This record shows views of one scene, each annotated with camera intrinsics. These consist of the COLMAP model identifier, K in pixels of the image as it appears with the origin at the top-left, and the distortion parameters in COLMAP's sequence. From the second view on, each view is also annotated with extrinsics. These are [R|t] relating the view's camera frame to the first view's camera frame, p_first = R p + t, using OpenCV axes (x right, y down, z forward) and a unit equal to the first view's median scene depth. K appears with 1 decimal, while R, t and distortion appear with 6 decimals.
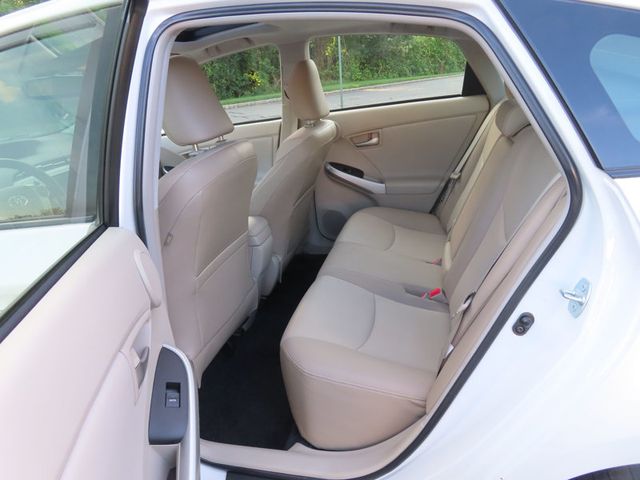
lens RADIAL K [[458.6, 0, 320.0], [0, 458.6, 240.0], [0, 0, 1]] dist [-0.005215, -0.001621]
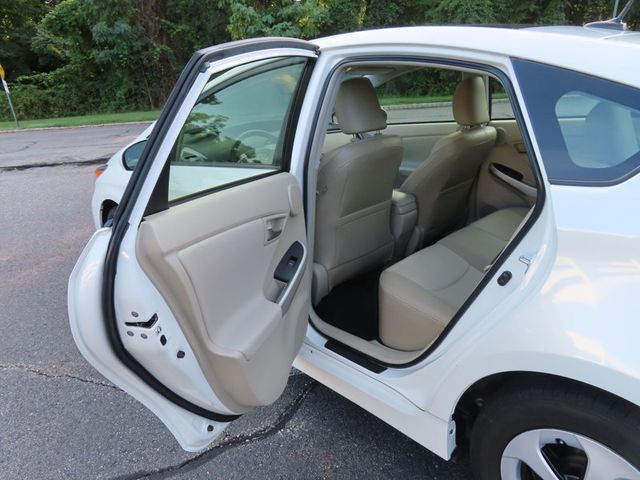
lens RADIAL K [[456.3, 0, 322.1], [0, 456.3, 240.9], [0, 0, 1]] dist [-0.007780, -0.001591]
pose [[0.862257, 0.215574, -0.458301, 0.309783], [-0.206374, 0.975911, 0.070771, 0.043440], [0.462518, 0.033559, 0.885975, -0.306599]]
